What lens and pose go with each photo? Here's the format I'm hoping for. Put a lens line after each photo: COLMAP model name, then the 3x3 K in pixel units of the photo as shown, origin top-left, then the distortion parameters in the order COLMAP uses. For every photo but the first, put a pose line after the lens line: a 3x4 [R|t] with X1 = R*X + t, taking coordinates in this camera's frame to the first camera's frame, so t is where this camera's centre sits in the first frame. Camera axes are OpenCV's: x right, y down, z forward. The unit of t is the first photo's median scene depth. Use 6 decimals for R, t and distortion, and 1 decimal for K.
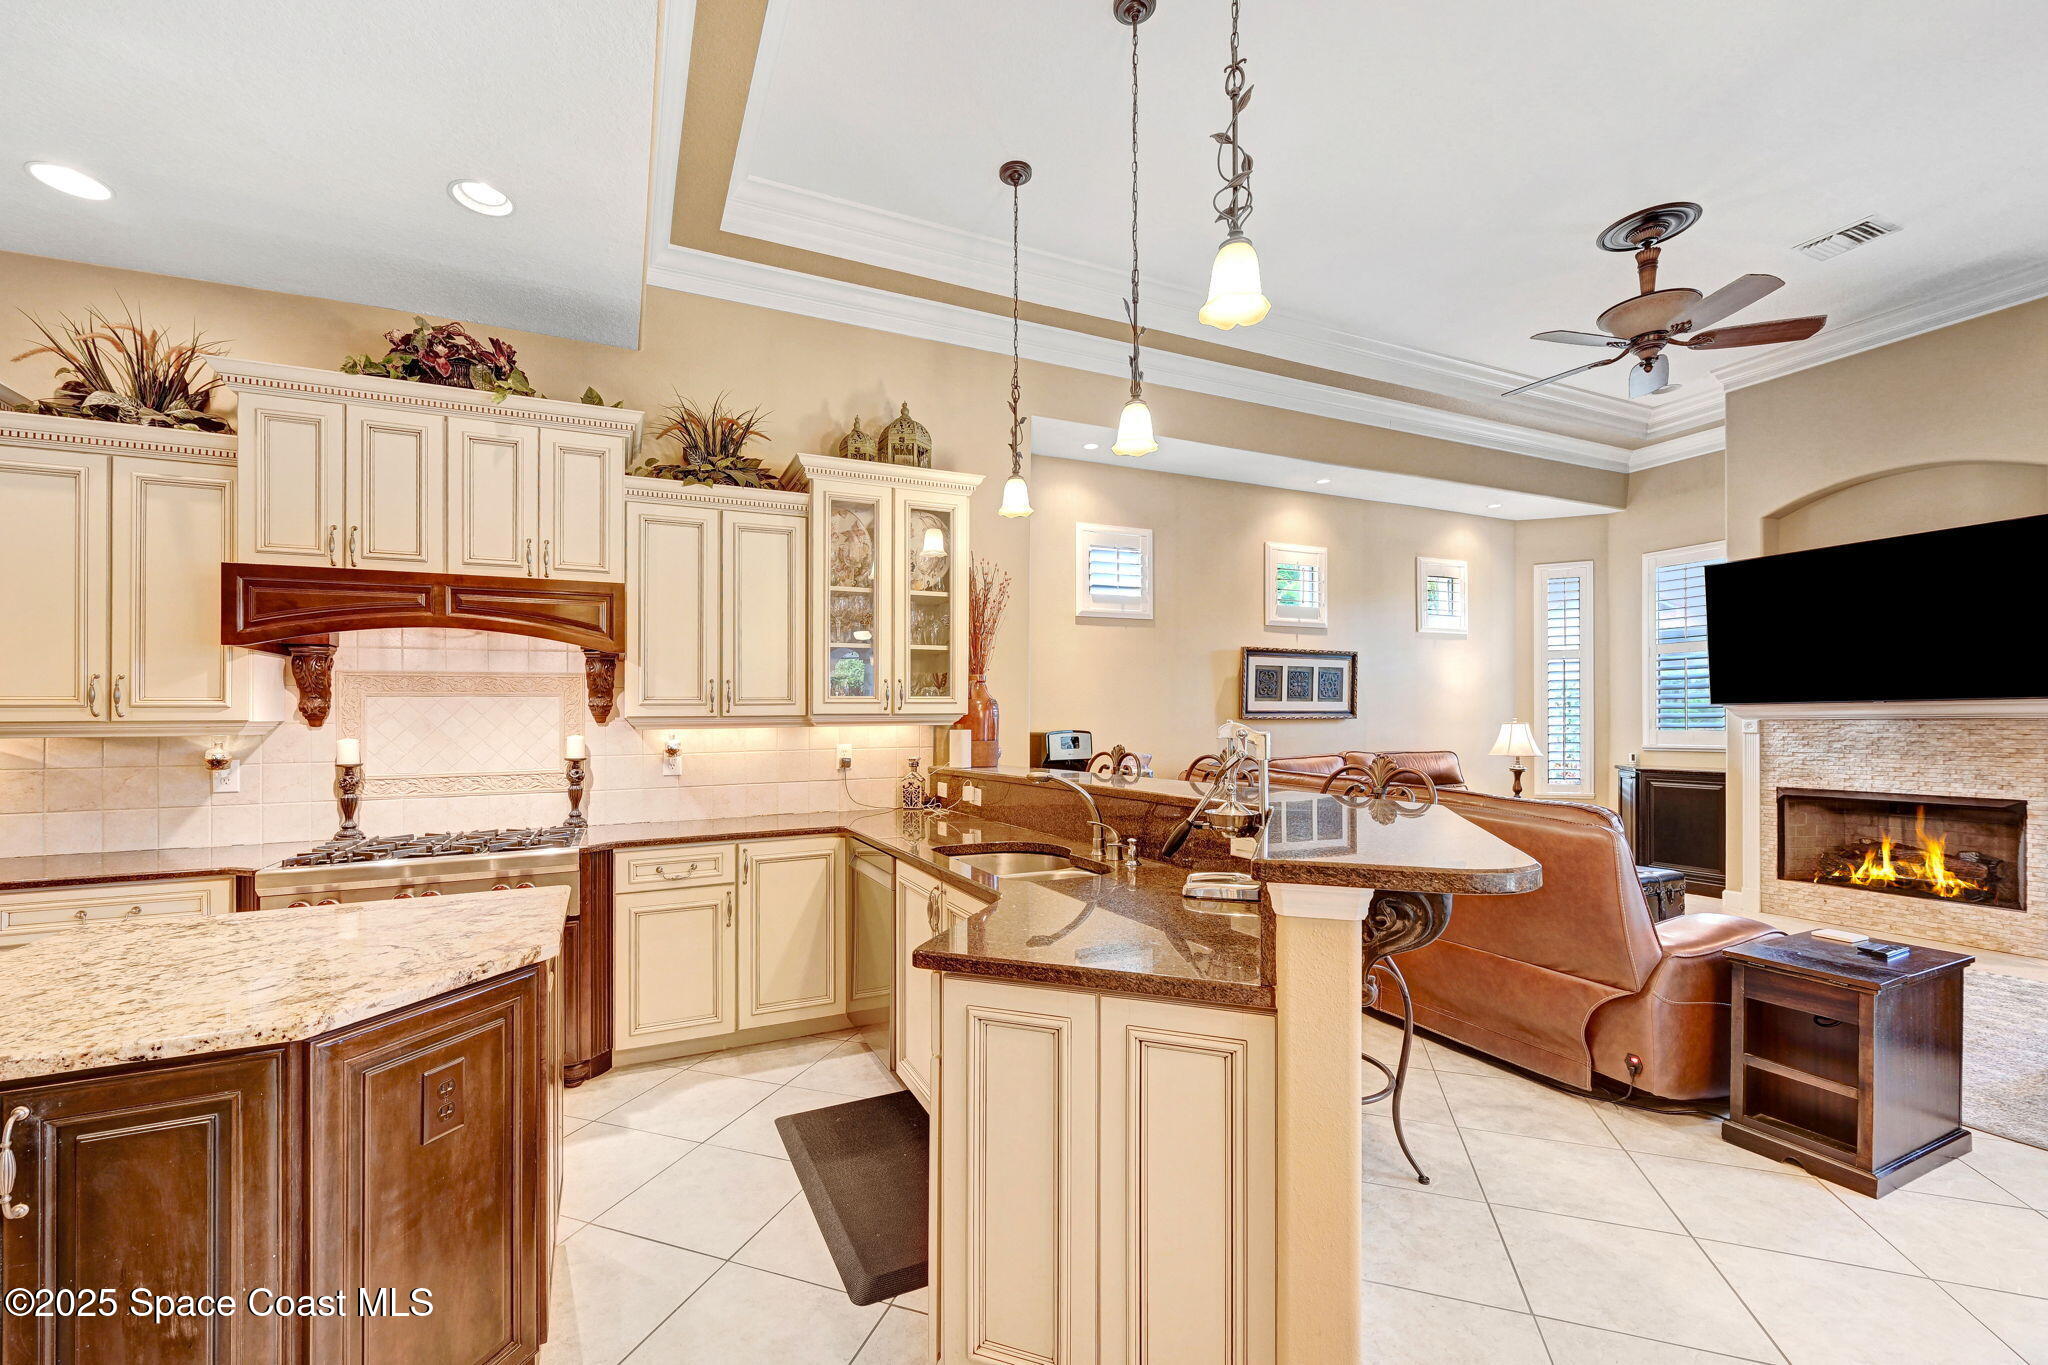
lens RADIAL K [[829.6, 0, 1004.7], [0, 829.6, 748.0], [0, 0, 1]] dist [-0.002358, 0.001223]
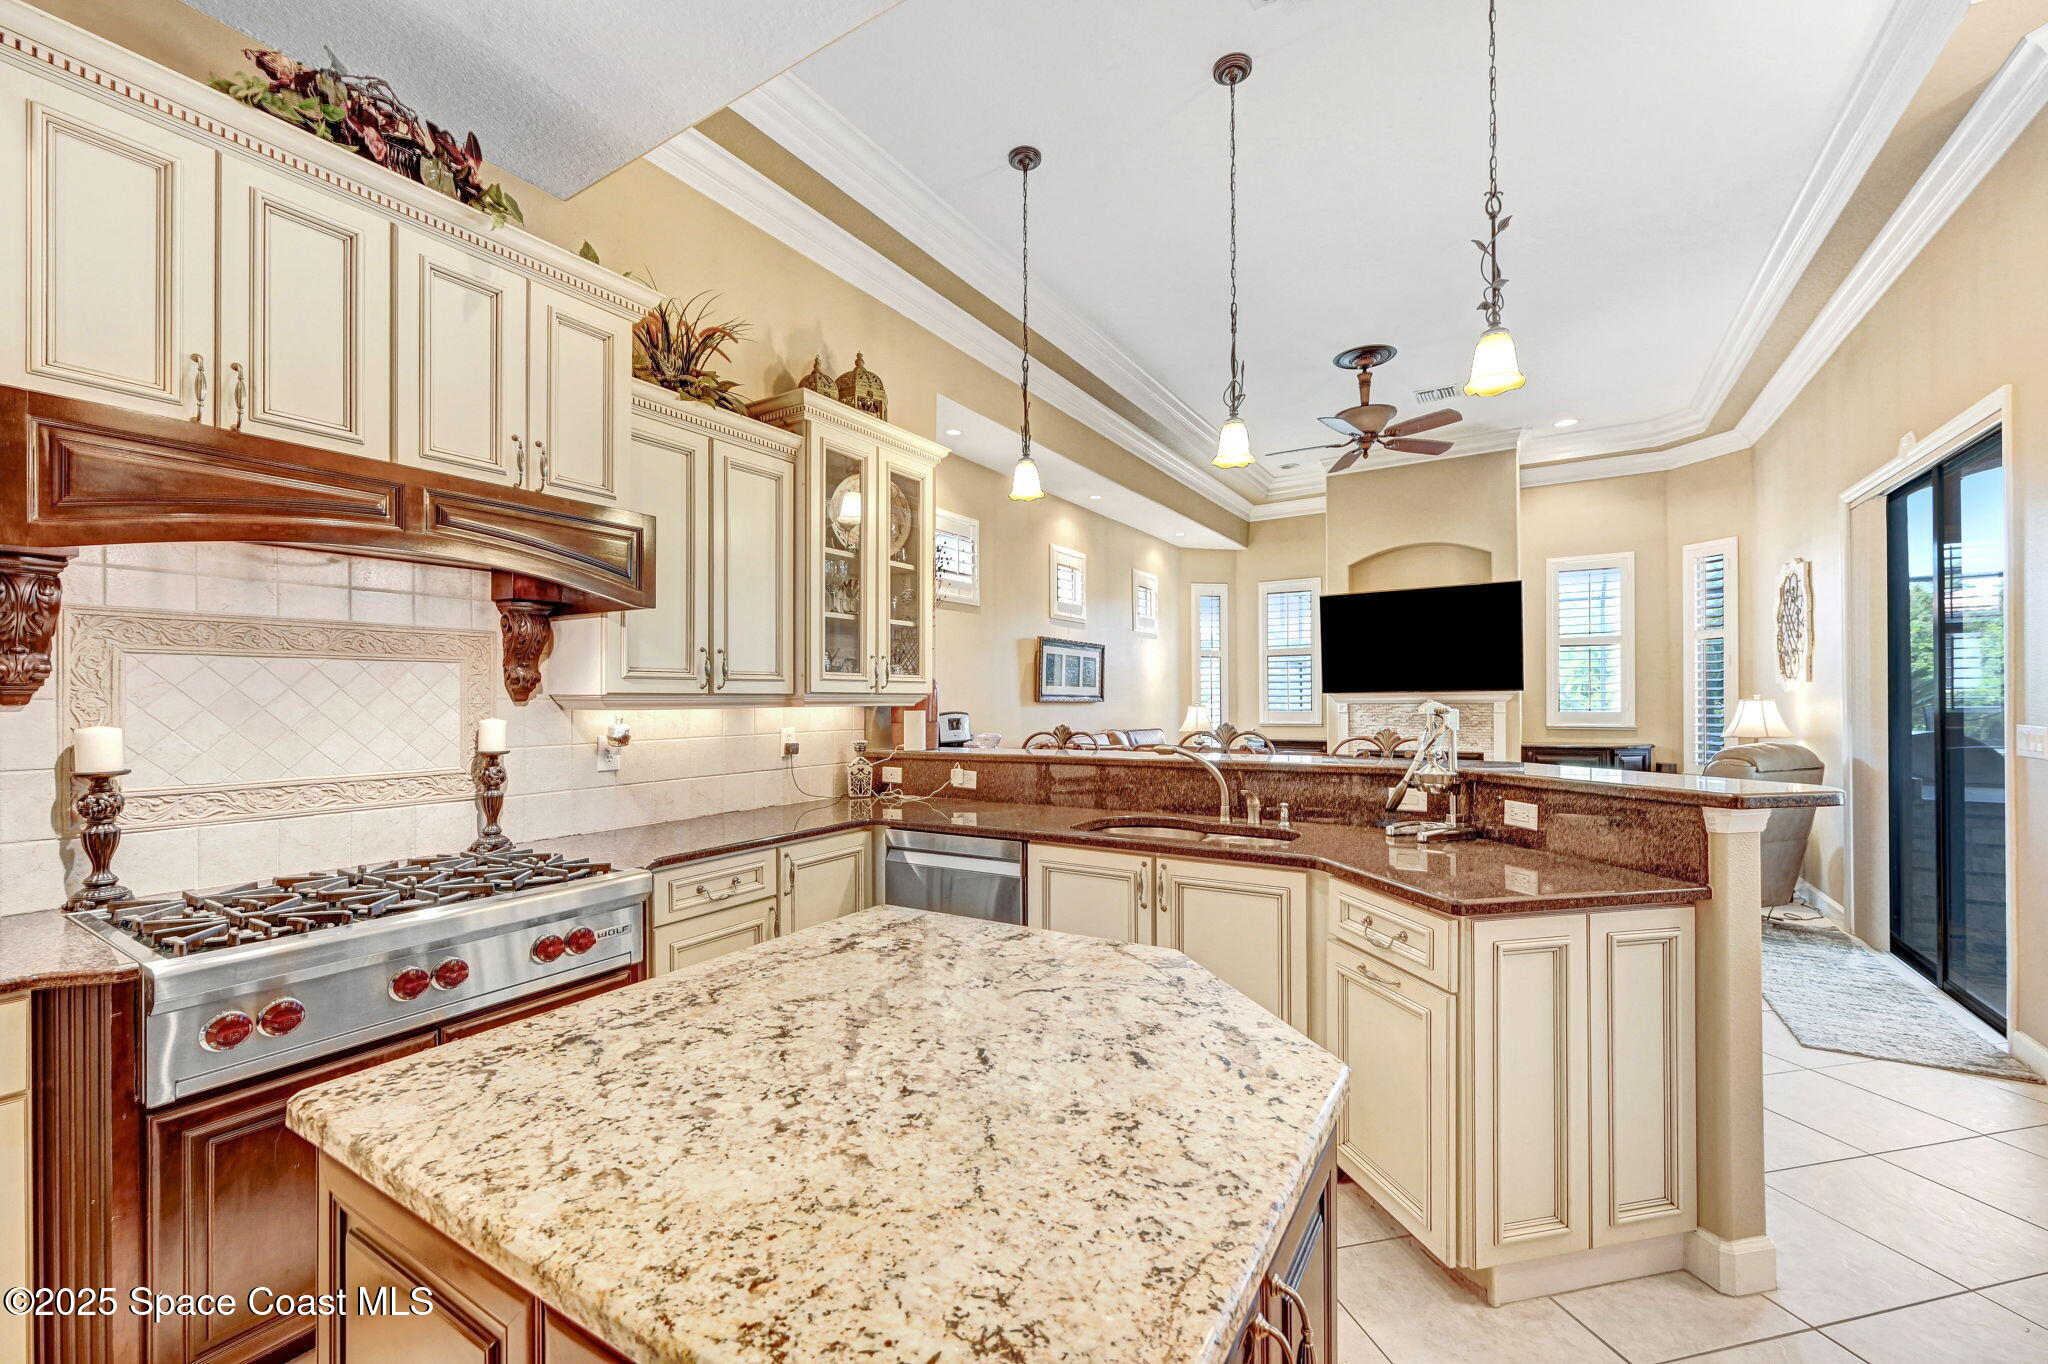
lens RADIAL K [[807.3, 0, 1049.0], [0, 807.3, 722.7], [0, 0, 1]] dist [0.002585, 0.000115]
pose [[0.834895, -0.009868, 0.550320, -0.442371], [0.016083, 0.999850, -0.006471, 0.000103], [-0.550174, 0.014253, 0.834929, 0.147940]]
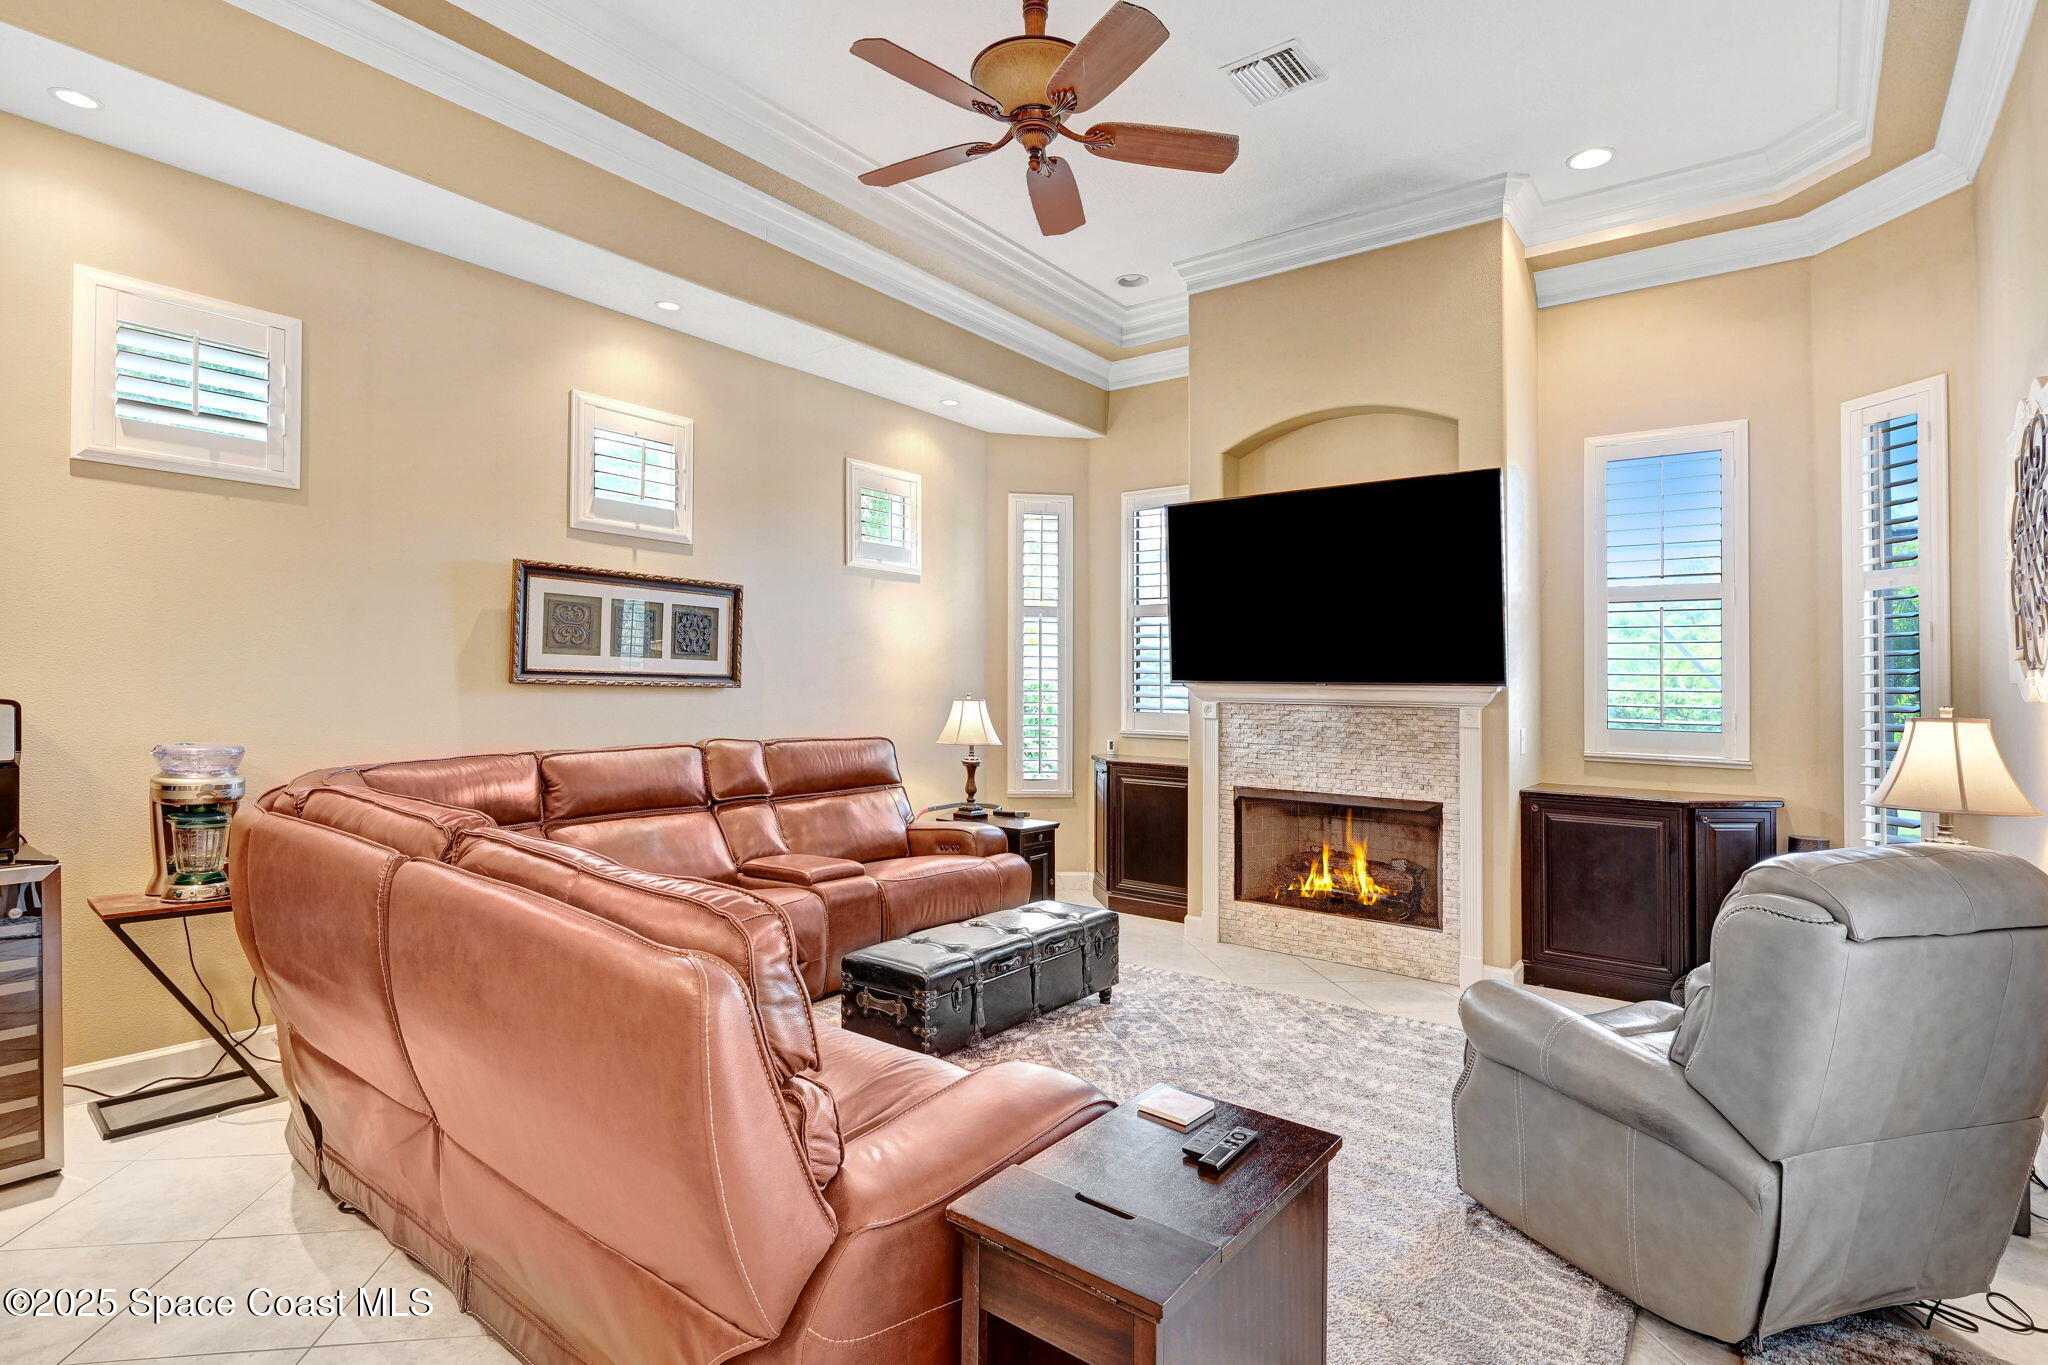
lens RADIAL K [[1011.7, 0, 1034.9], [0, 1011.7, 691.9], [0, 0, 1]] dist [-0.015781, -0.000001]
pose [[0.883143, 0.024134, 0.468483, 0.421342], [-0.011988, 0.999511, -0.028891, -0.019356], [-0.468951, 0.019899, 0.883000, 0.312164]]
